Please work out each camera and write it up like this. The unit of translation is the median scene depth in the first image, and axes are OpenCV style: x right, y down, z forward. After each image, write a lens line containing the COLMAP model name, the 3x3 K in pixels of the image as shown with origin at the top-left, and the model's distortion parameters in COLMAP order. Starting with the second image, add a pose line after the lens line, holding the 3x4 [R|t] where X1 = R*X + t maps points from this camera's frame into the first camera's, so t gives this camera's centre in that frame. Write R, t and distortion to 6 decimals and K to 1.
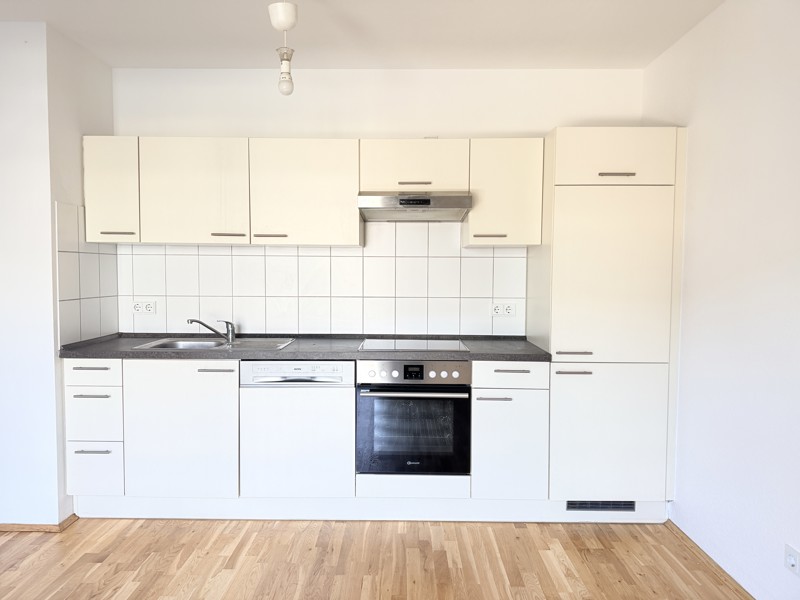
lens RADIAL K [[559.2, 0, 400.0], [0, 559.2, 300.0], [0, 0, 1]] dist [0.007936, 0.000031]
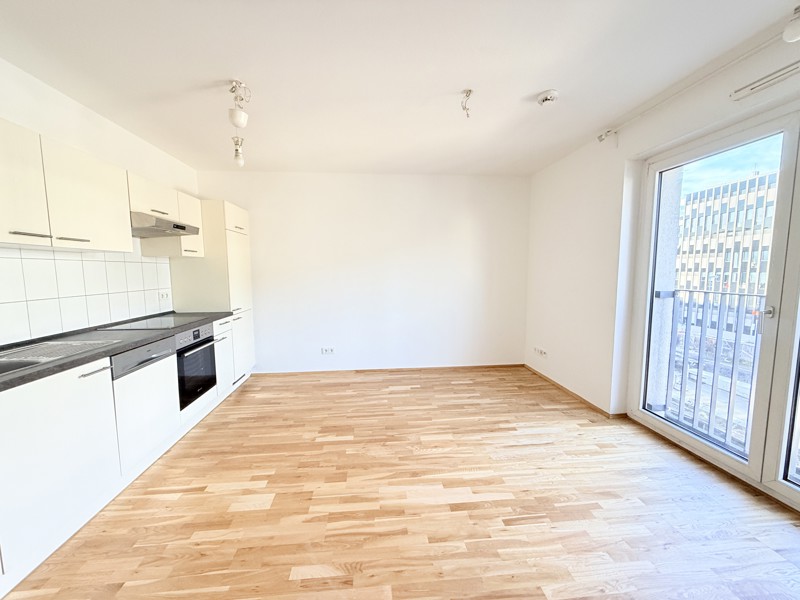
lens RADIAL K [[318.6, 0, 397.7], [0, 318.6, 300.9], [0, 0, 1]] dist [0.000750, 0.000261]
pose [[-0.092117, -0.101749, 0.990536, -0.973314], [0.058826, 0.992472, 0.107419, -0.033364], [-0.994009, 0.068164, -0.085438, 0.507661]]
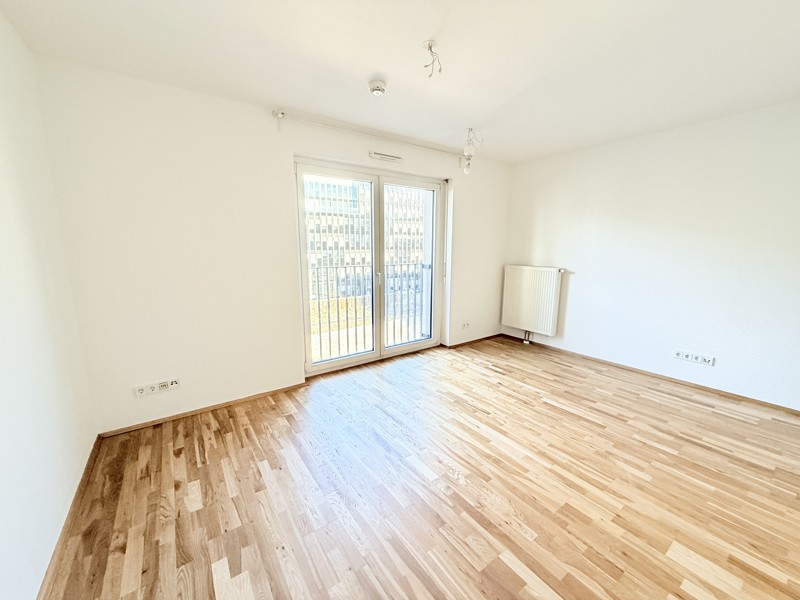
lens RADIAL K [[318.6, 0, 397.7], [0, 318.6, 300.9], [0, 0, 1]] dist [0.000750, 0.000261]
pose [[-0.815822, 0.093993, -0.570614, 0.301839], [-0.034272, 0.977111, 0.209952, -0.063508], [0.577287, 0.190840, -0.793927, 0.819471]]
